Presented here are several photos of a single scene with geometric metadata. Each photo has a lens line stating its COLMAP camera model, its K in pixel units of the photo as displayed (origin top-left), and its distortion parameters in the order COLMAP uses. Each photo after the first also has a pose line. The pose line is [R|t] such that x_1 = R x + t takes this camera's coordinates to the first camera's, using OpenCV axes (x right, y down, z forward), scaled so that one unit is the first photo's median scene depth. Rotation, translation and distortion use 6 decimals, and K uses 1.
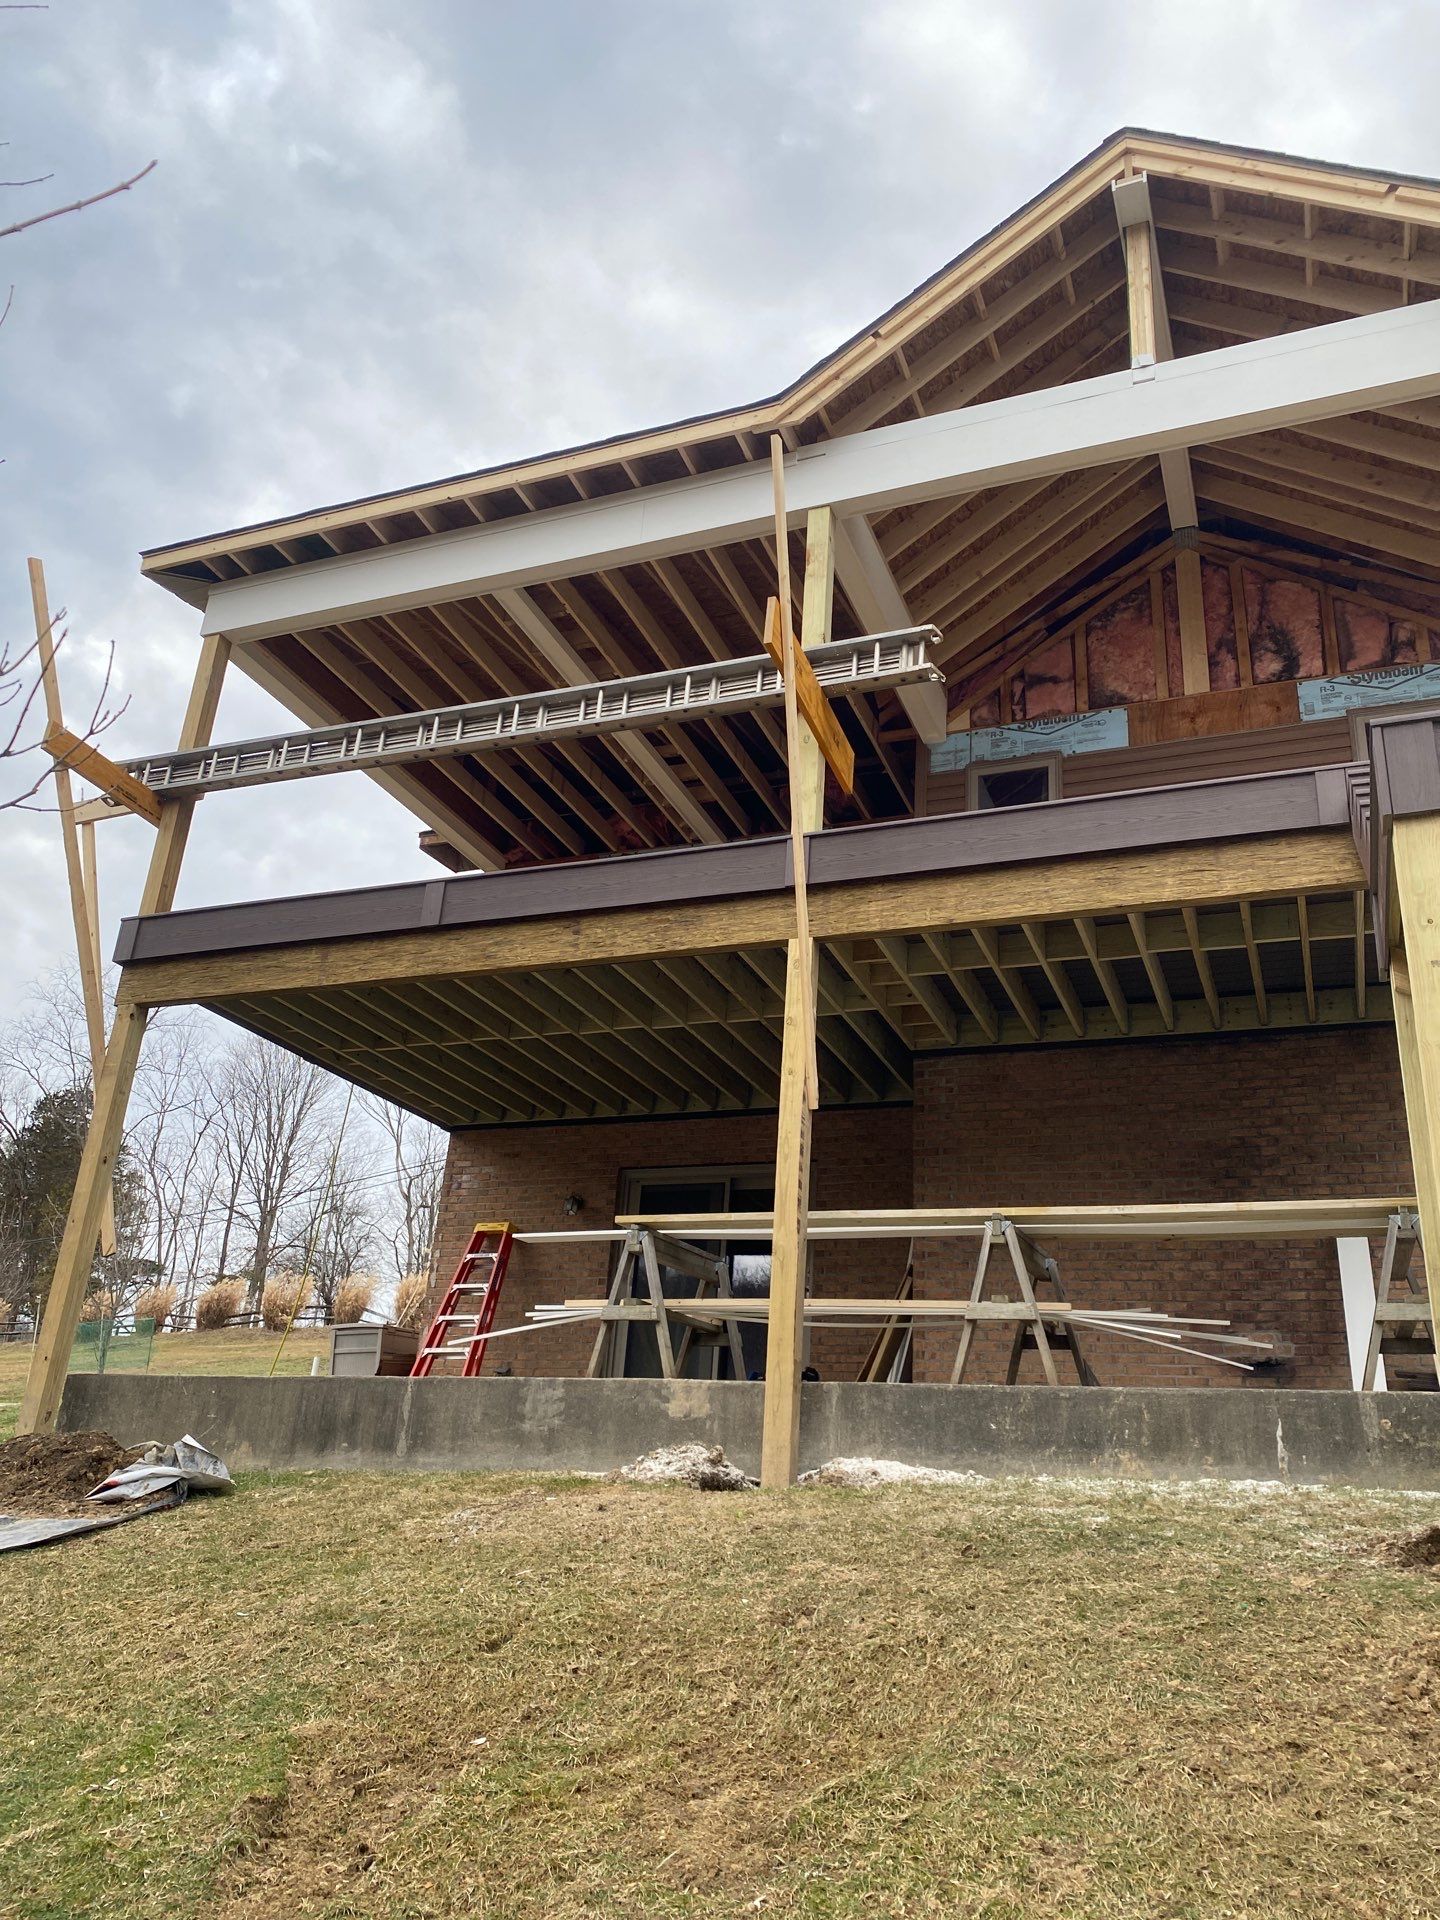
lens RADIAL K [[1466.6, 0, 730.1], [0, 1466.6, 975.0], [0, 0, 1]] dist [0.025672, -0.013363]
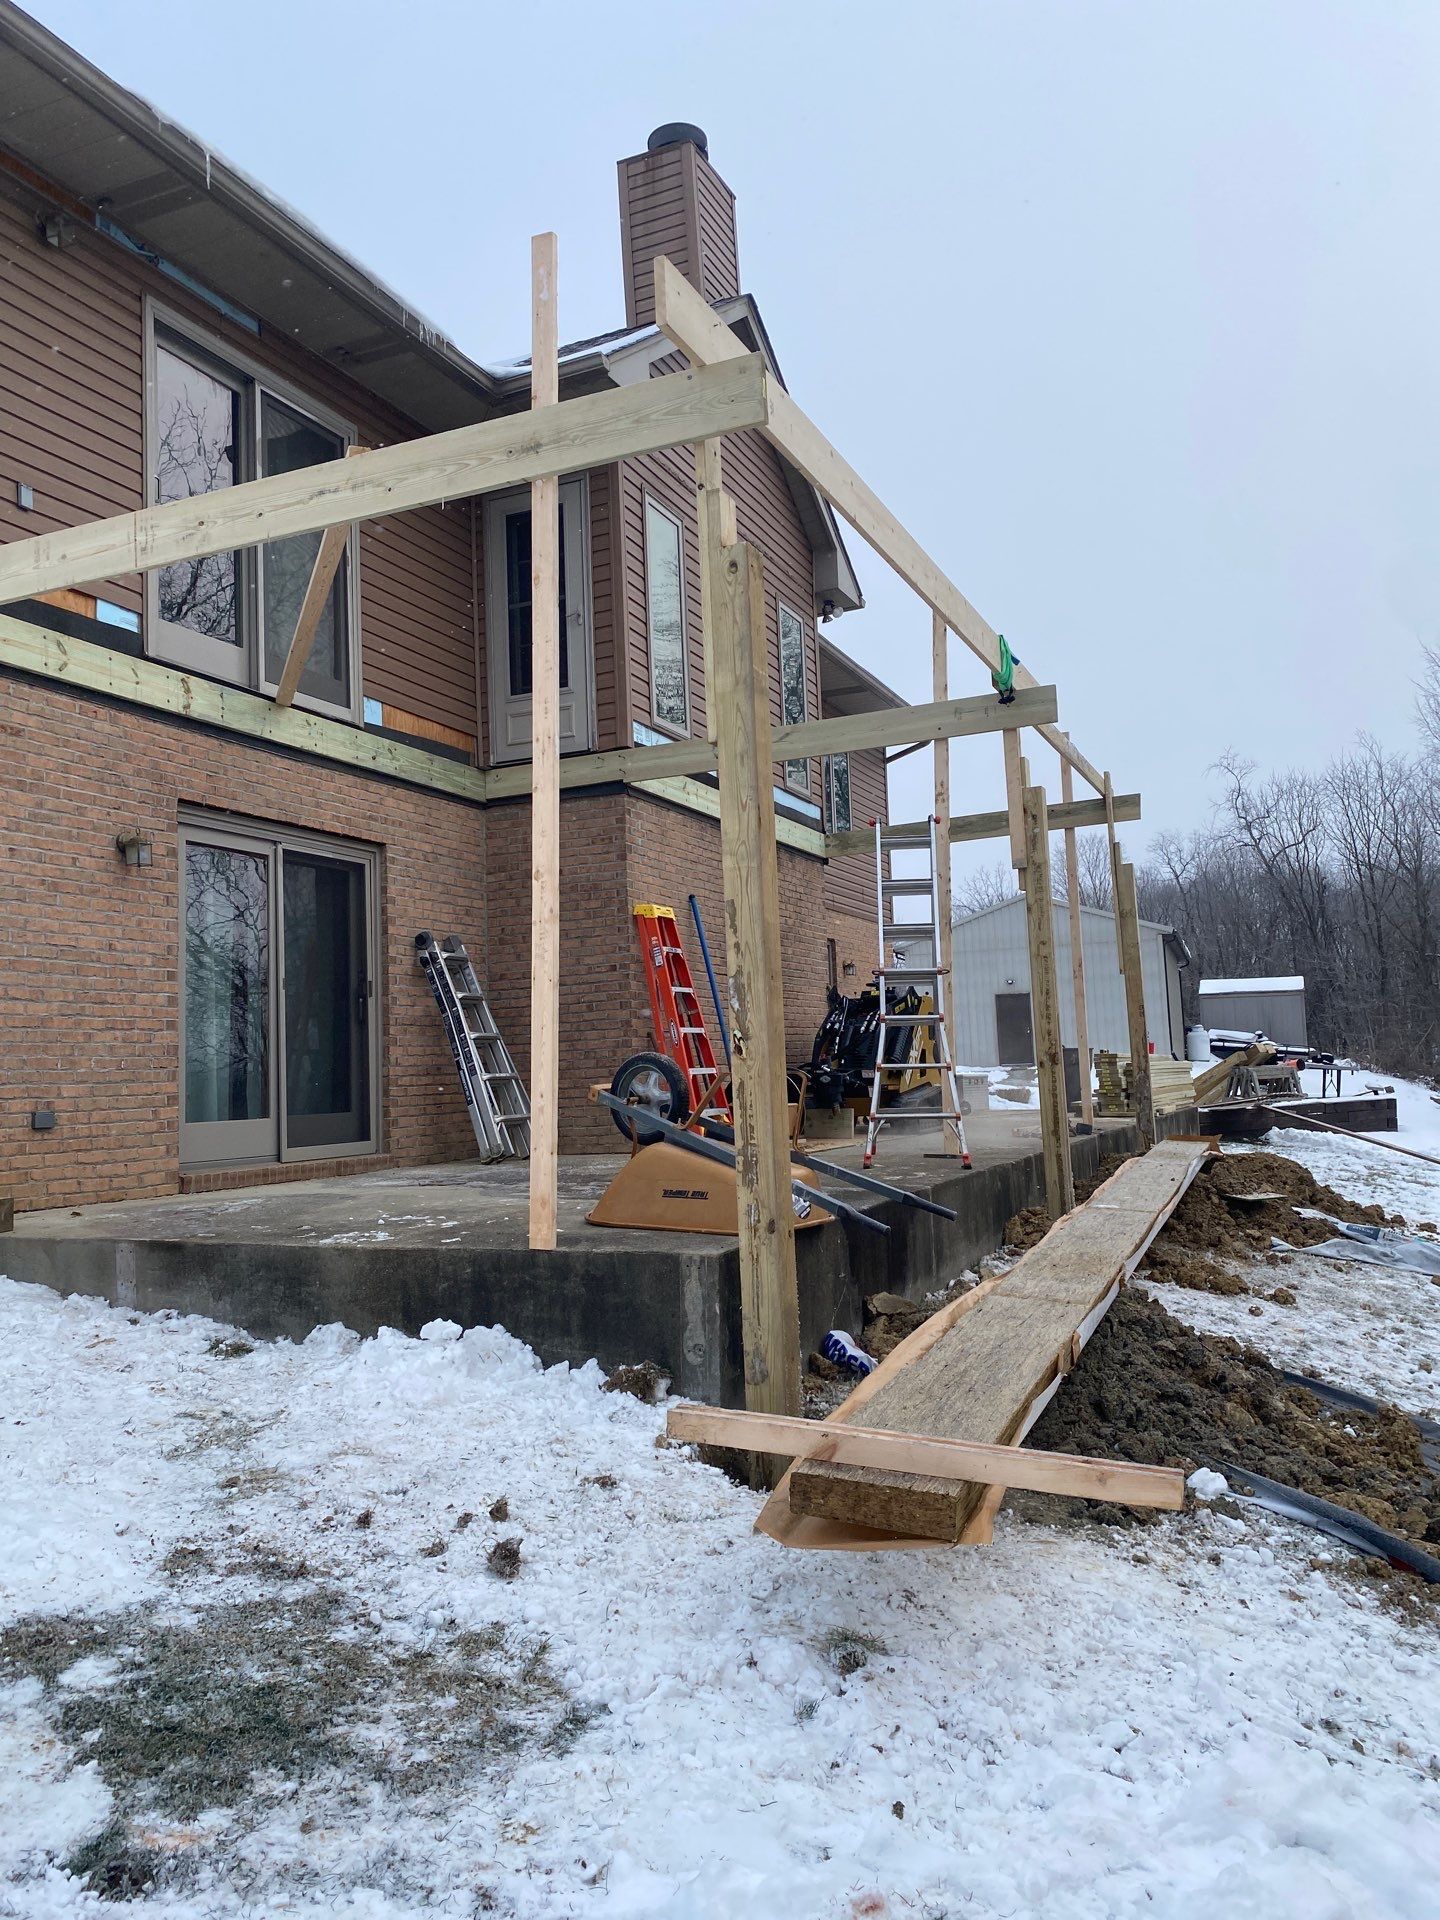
lens RADIAL K [[1466.6, 0, 732.0], [0, 1466.6, 952.8], [0, 0, 1]] dist [0.011720, -0.008275]
pose [[0.021519, 0.022607, 0.999513, -0.831268], [-0.333422, 0.942672, -0.014143, 0.146047], [-0.942532, -0.332955, 0.027823, 0.864742]]
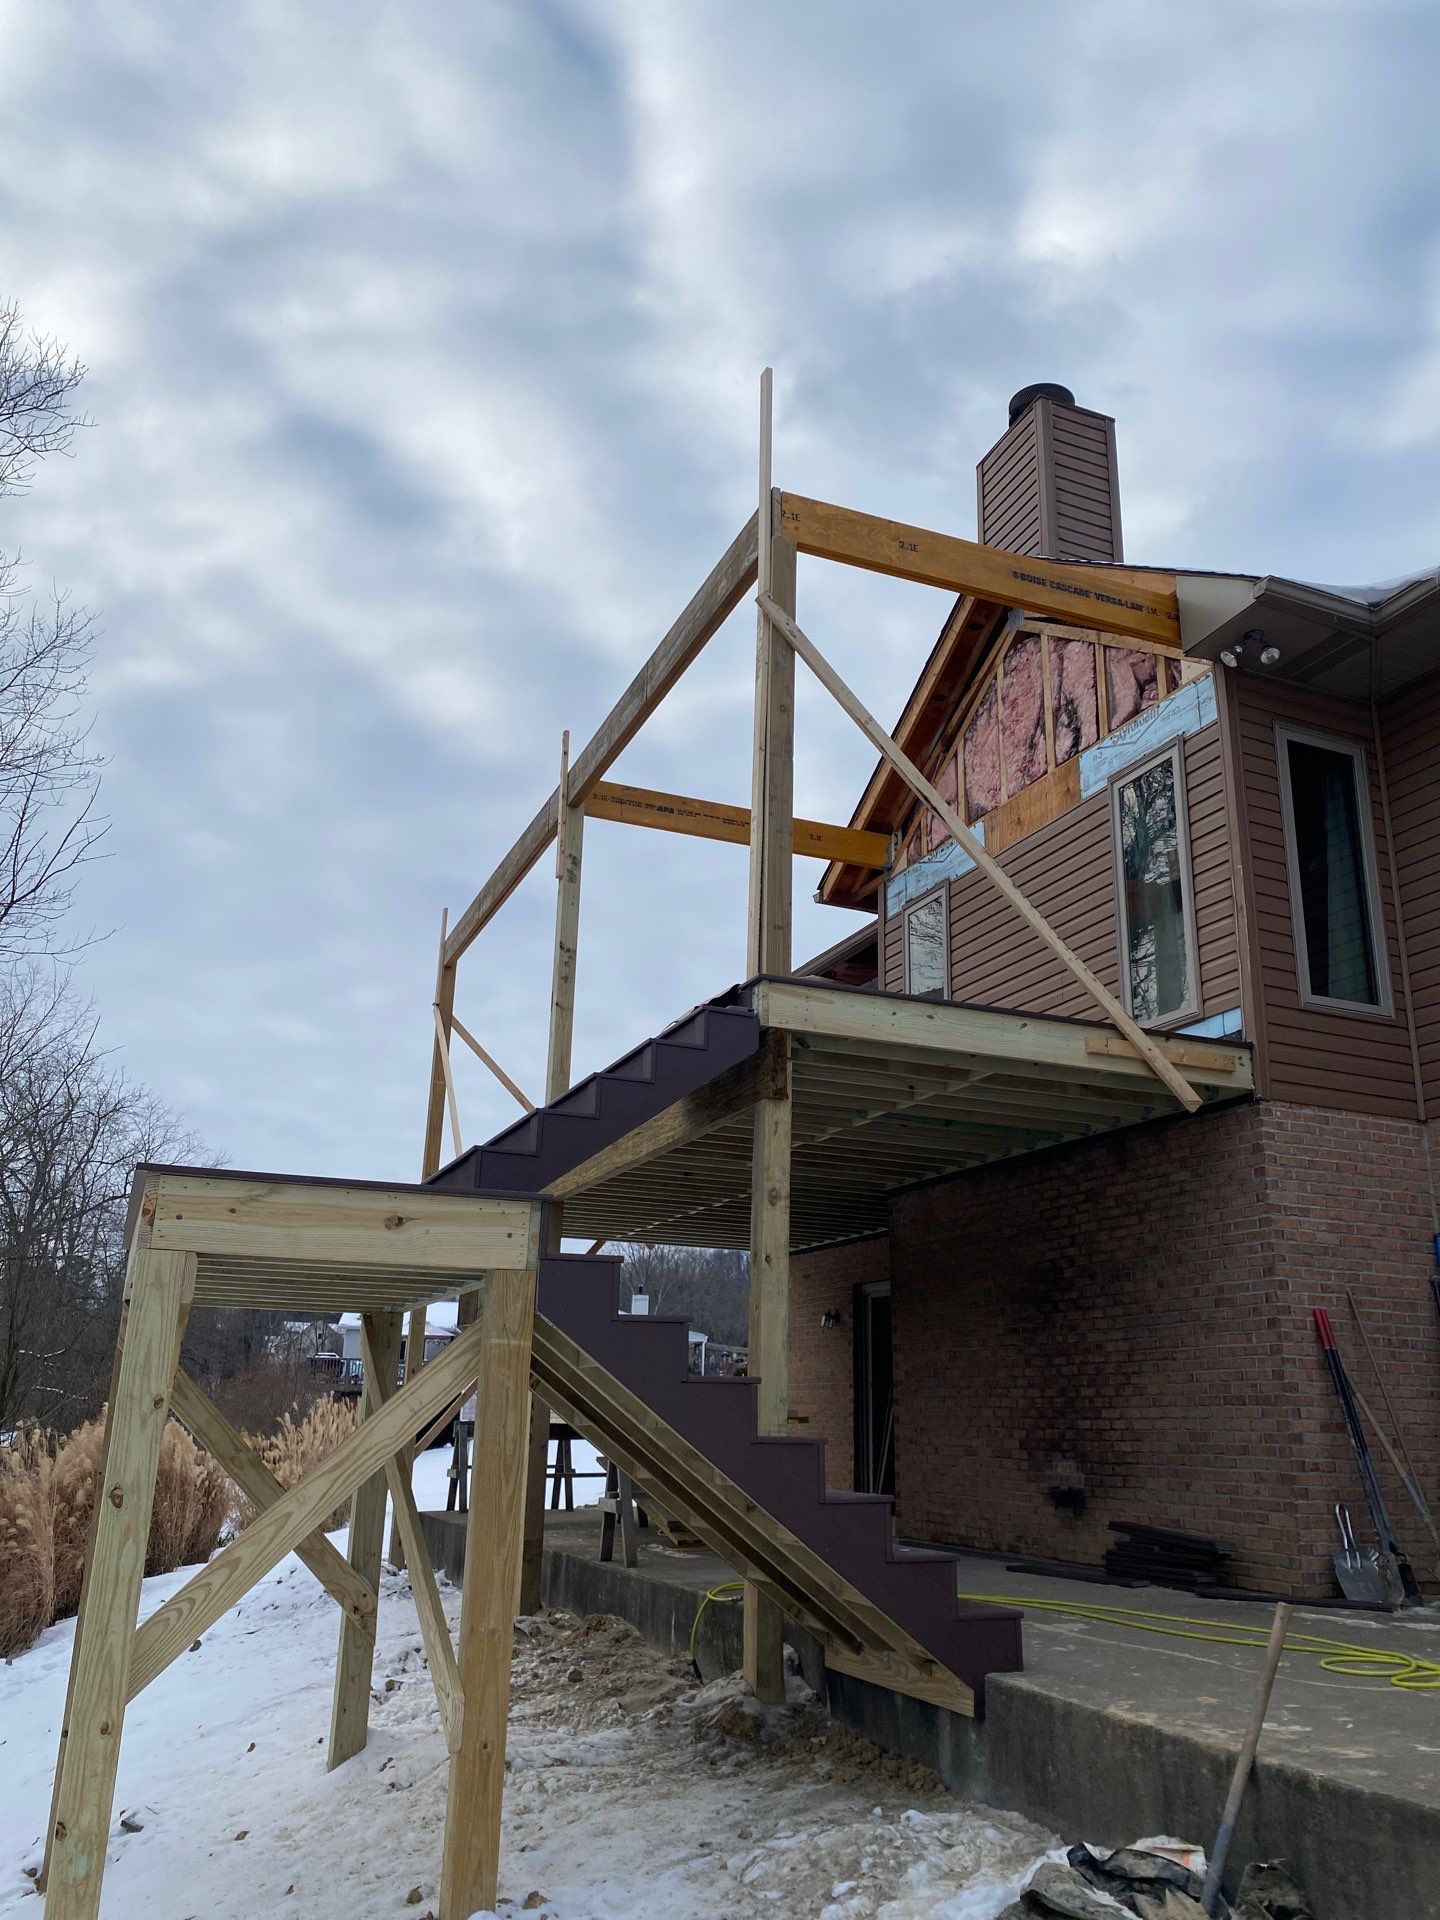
lens RADIAL K [[1460.4, 0, 720.8], [0, 1460.4, 981.7], [0, 0, 1]] dist [0.031077, -0.041741]
pose [[0.696134, -0.253981, -0.671484, 0.813244], [0.287380, 0.955706, -0.063555, -0.065187], [0.657883, -0.148728, 0.738288, 0.126960]]
